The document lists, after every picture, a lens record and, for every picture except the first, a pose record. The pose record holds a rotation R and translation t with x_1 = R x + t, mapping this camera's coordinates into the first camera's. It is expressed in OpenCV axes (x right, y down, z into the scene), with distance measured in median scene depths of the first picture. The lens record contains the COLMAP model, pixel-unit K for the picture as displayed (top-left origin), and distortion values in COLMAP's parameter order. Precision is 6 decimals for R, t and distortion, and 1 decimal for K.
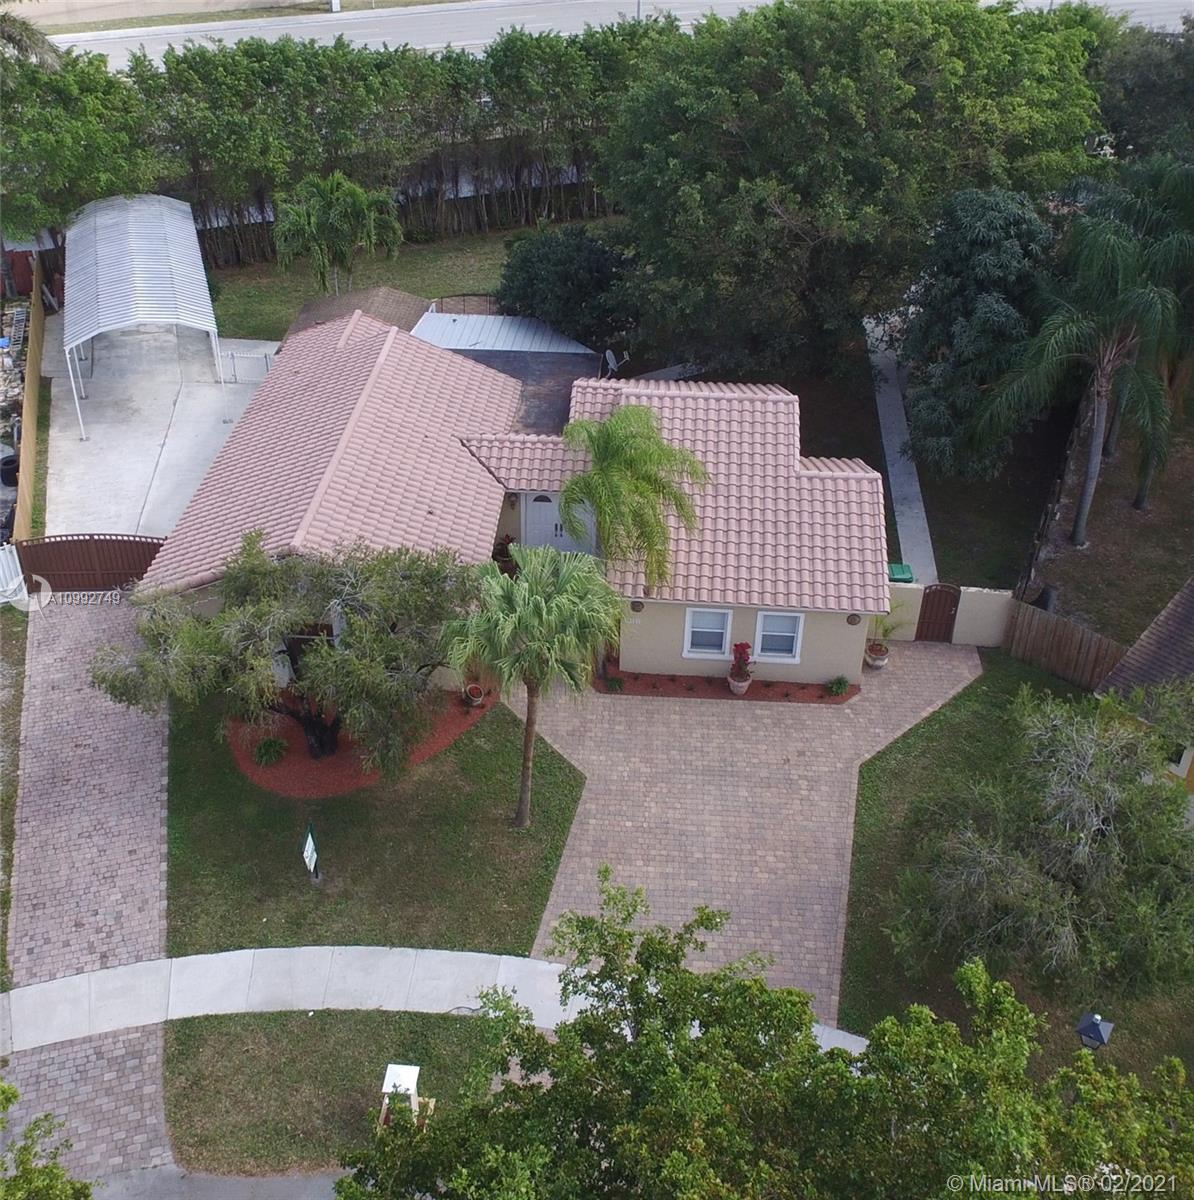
lens RADIAL K [[1338.0, 0, 595.8], [0, 1338.0, 540.2], [0, 0, 1]] dist [0.059756, 0.004387]
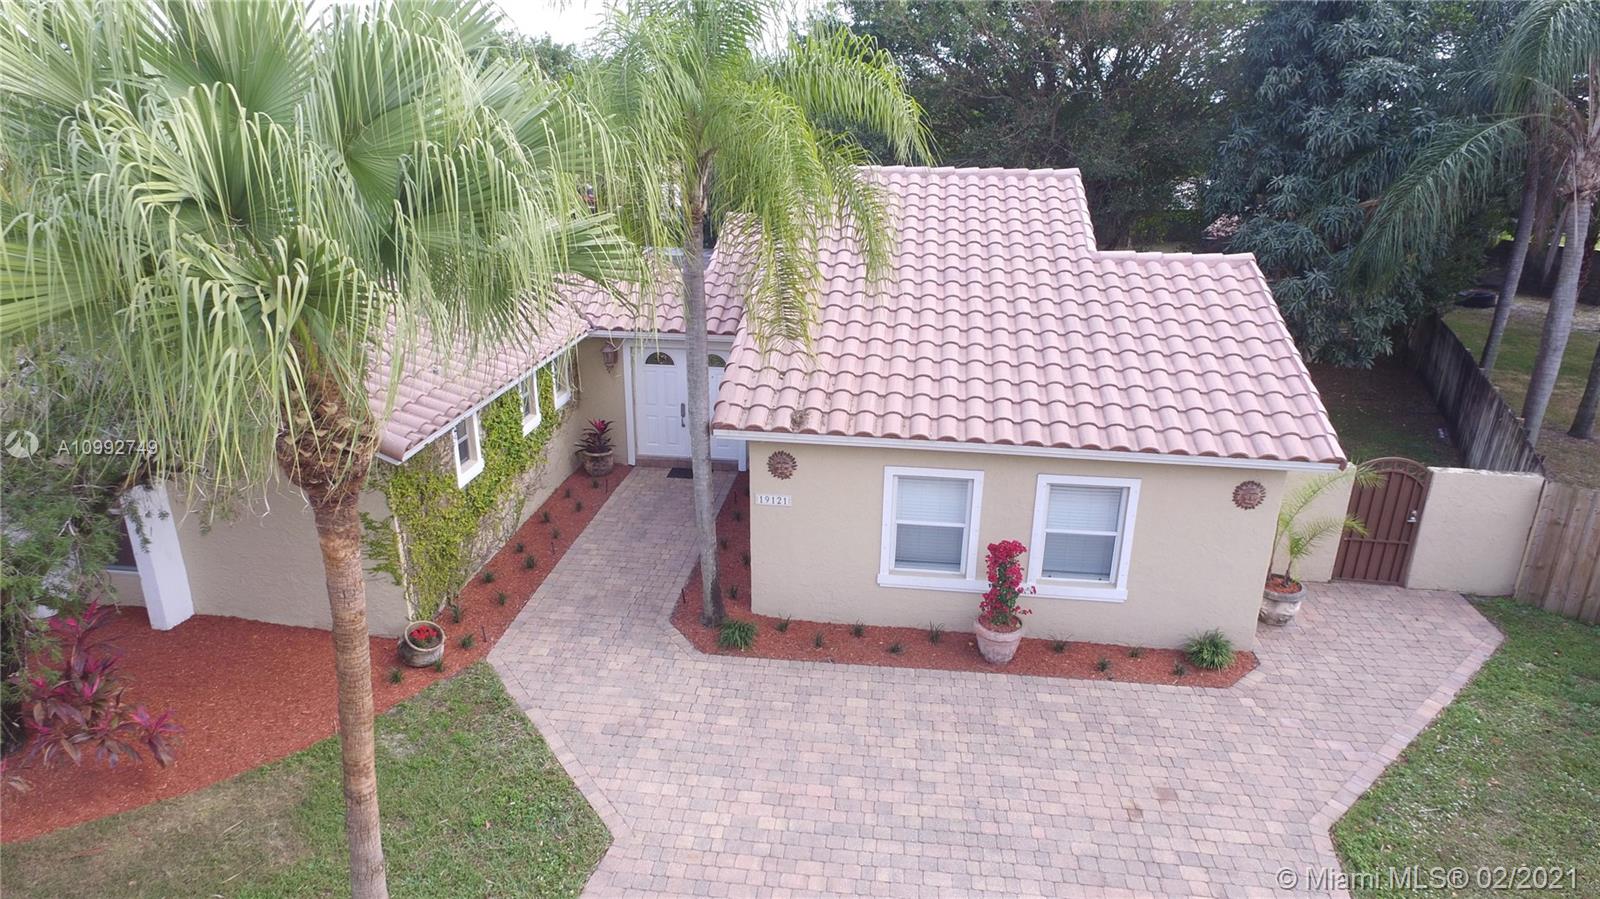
lens RADIAL K [[927.4, 0, 801.7], [0, 927.4, 456.2], [0, 0, 1]] dist [-0.006455, 0.009969]
pose [[0.998616, 0.014505, -0.050556, 0.054375], [-0.025419, 0.974606, -0.222479, 0.119770], [0.046046, 0.223456, 0.973626, 0.674255]]
